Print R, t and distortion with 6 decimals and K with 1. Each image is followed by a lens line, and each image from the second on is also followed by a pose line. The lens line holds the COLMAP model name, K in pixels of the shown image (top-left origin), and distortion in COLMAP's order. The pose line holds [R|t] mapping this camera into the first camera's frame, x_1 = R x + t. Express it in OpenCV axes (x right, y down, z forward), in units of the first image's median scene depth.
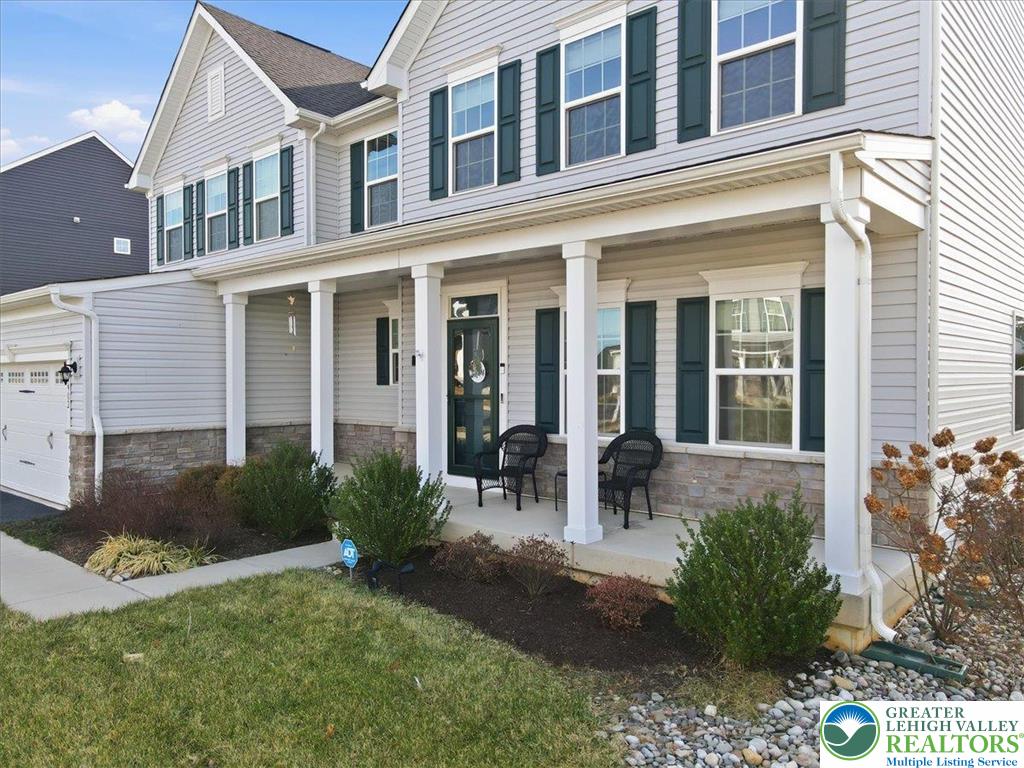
lens RADIAL K [[752.2, 0, 507.1], [0, 752.2, 379.2], [0, 0, 1]] dist [0.022056, 0.010798]
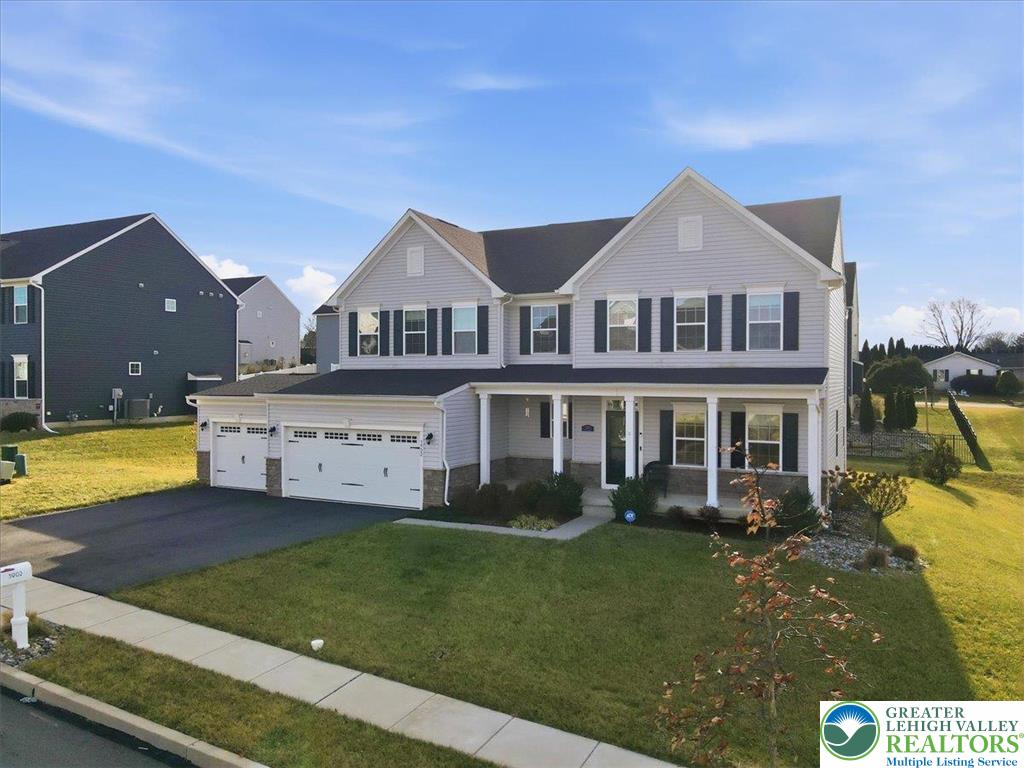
lens RADIAL K [[752.2, 0, 512.3], [0, 752.2, 386.1], [0, 0, 1]] dist [0.022056, 0.010798]
pose [[0.961526, -0.001291, 0.274709, -1.013723], [-0.001503, 0.999949, 0.009961, -0.186283], [-0.274708, -0.009990, 0.961476, -1.063739]]
